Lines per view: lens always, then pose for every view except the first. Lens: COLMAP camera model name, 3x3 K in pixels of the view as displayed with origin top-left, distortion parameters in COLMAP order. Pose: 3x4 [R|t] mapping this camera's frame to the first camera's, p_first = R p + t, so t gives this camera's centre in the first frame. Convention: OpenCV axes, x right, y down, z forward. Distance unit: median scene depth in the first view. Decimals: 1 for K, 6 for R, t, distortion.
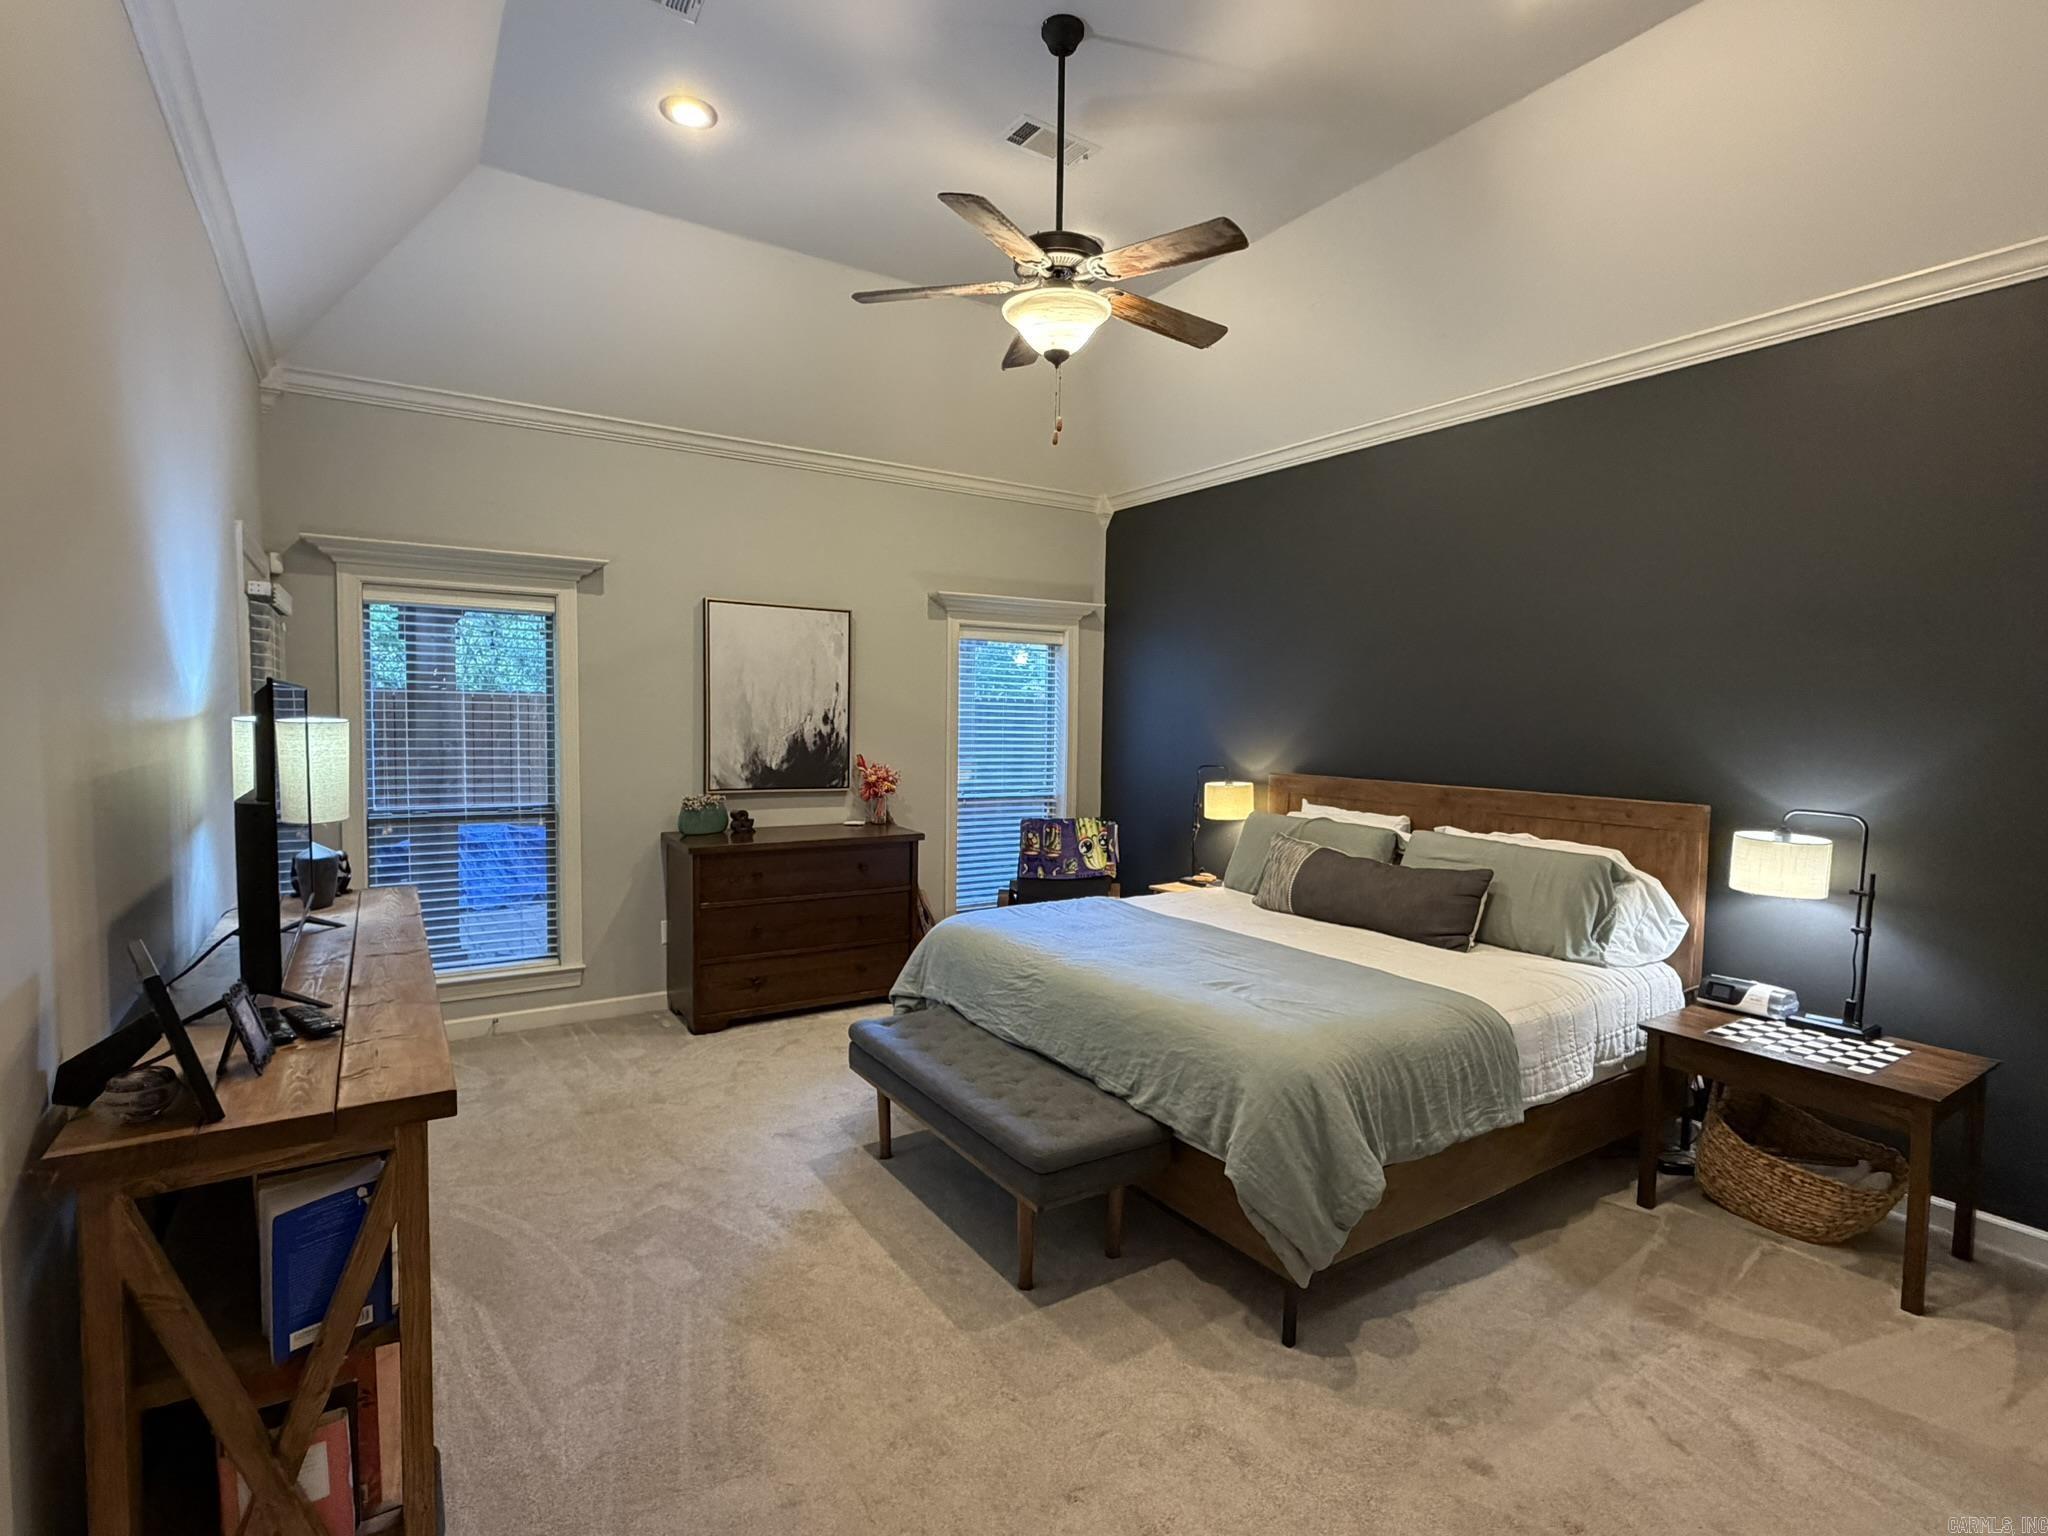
lens RADIAL K [[940.1, 0, 1021.2], [0, 940.1, 772.6], [0, 0, 1]] dist [-0.001718, 0.000117]
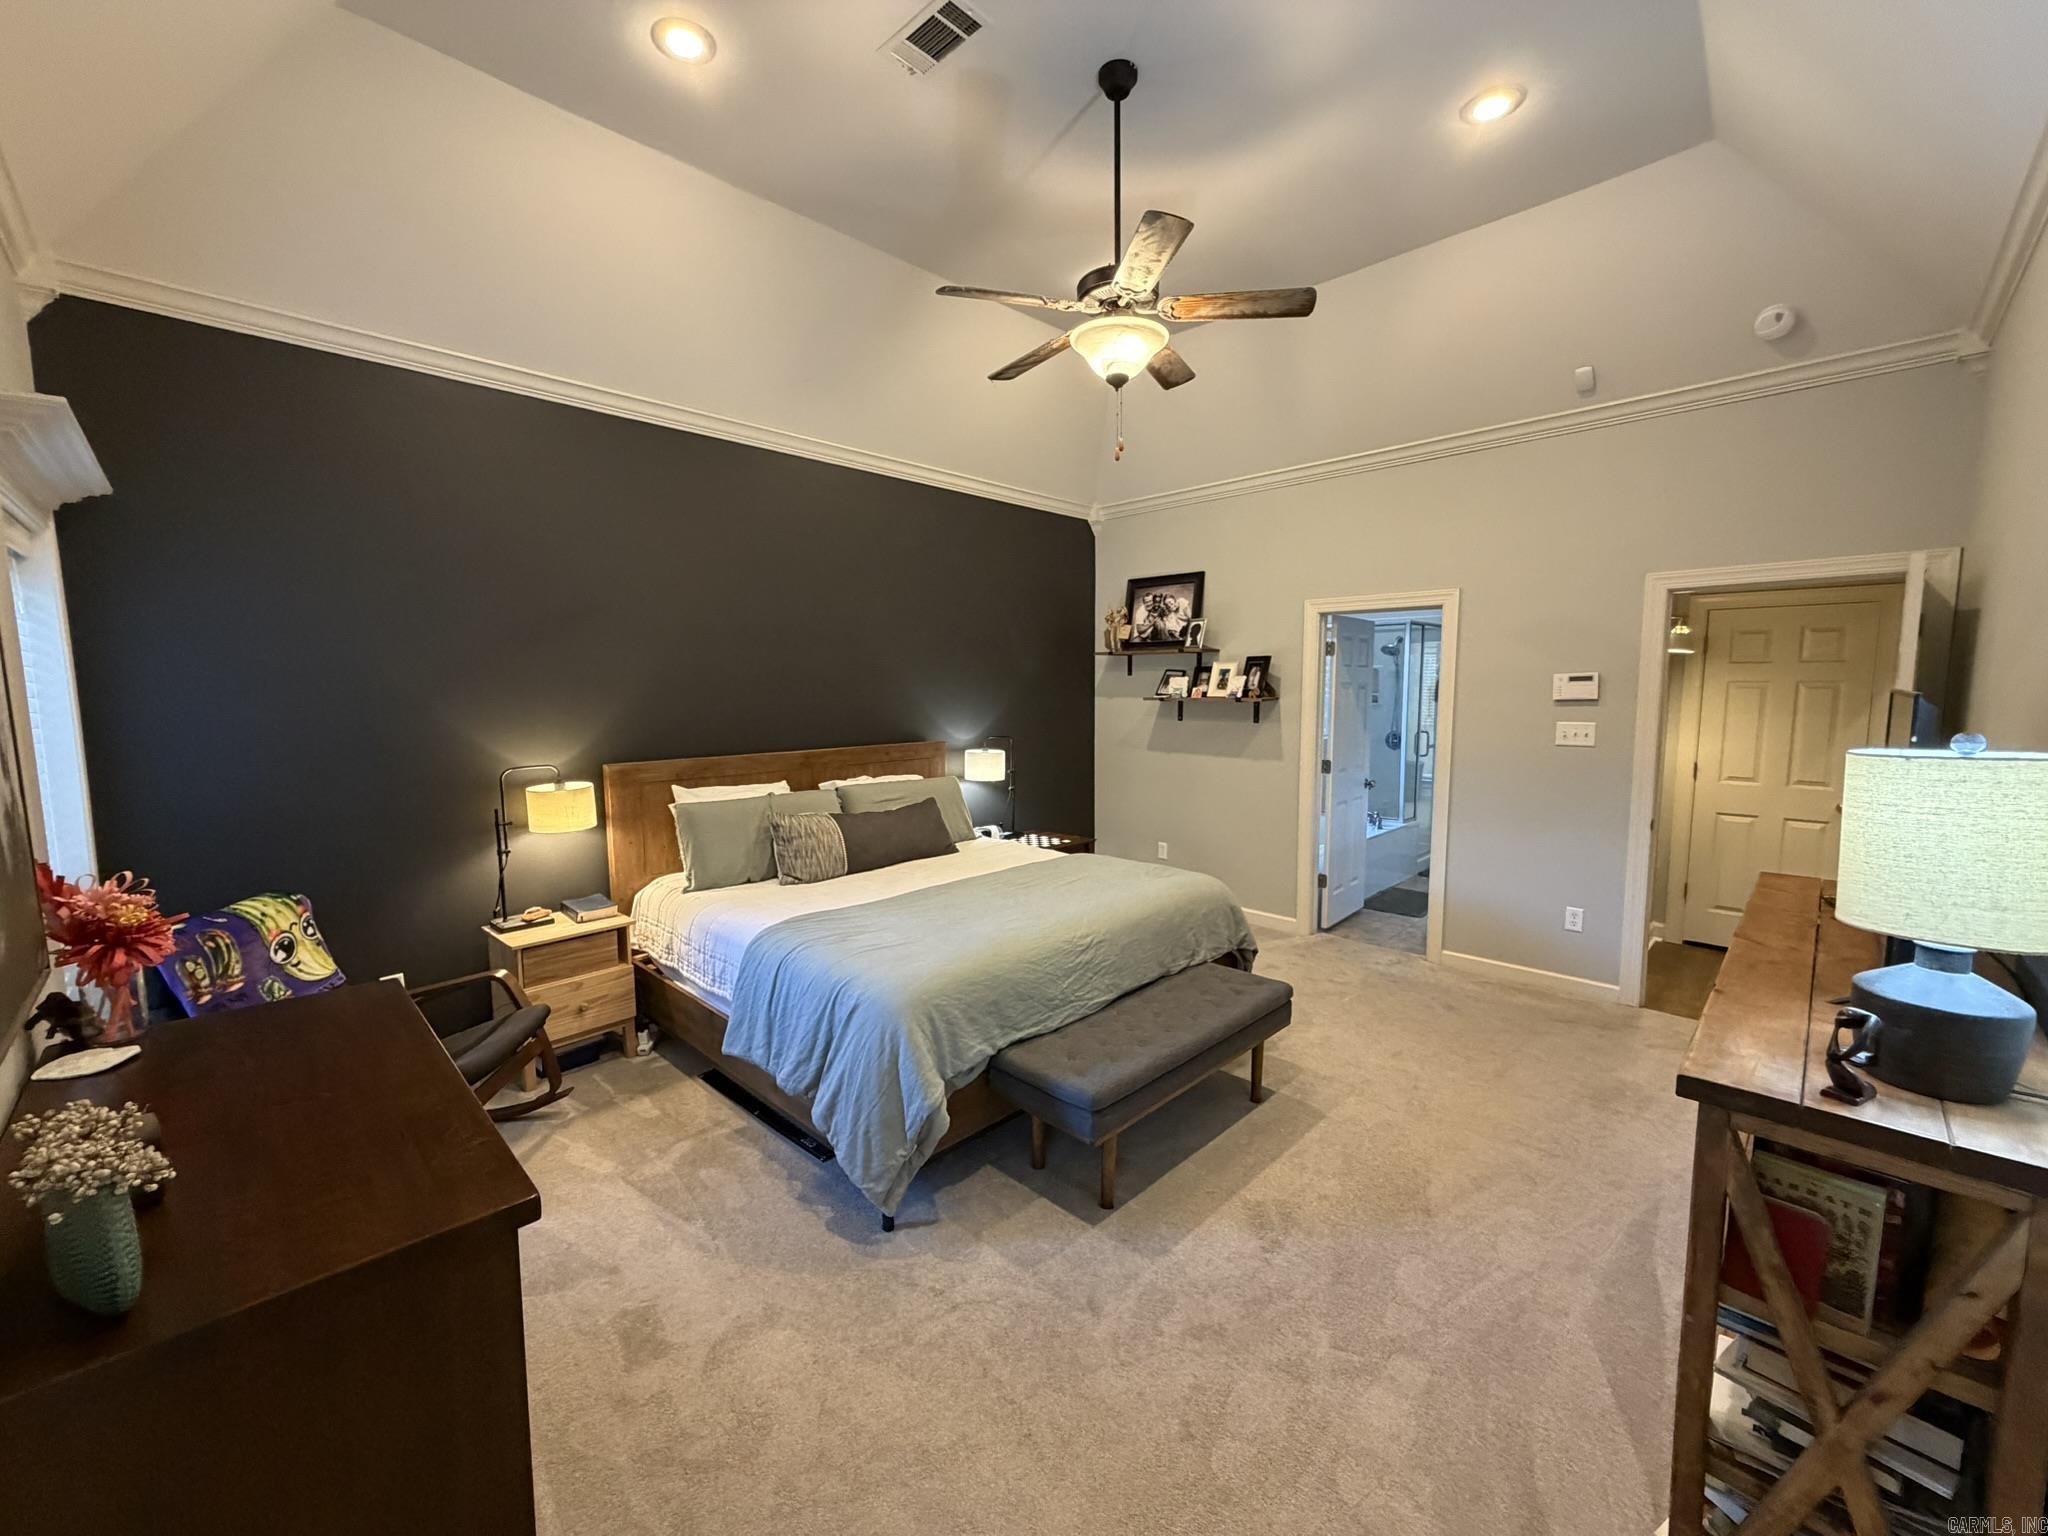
lens RADIAL K [[817.5, 0, 1017.4], [0, 817.5, 769.5], [0, 0, 1]] dist [0.000498, -0.000052]
pose [[-0.178799, -0.115324, 0.977104, -0.717489], [0.066679, 0.989403, 0.128977, -0.089961], [-0.981624, 0.088214, -0.169214, 1.006656]]
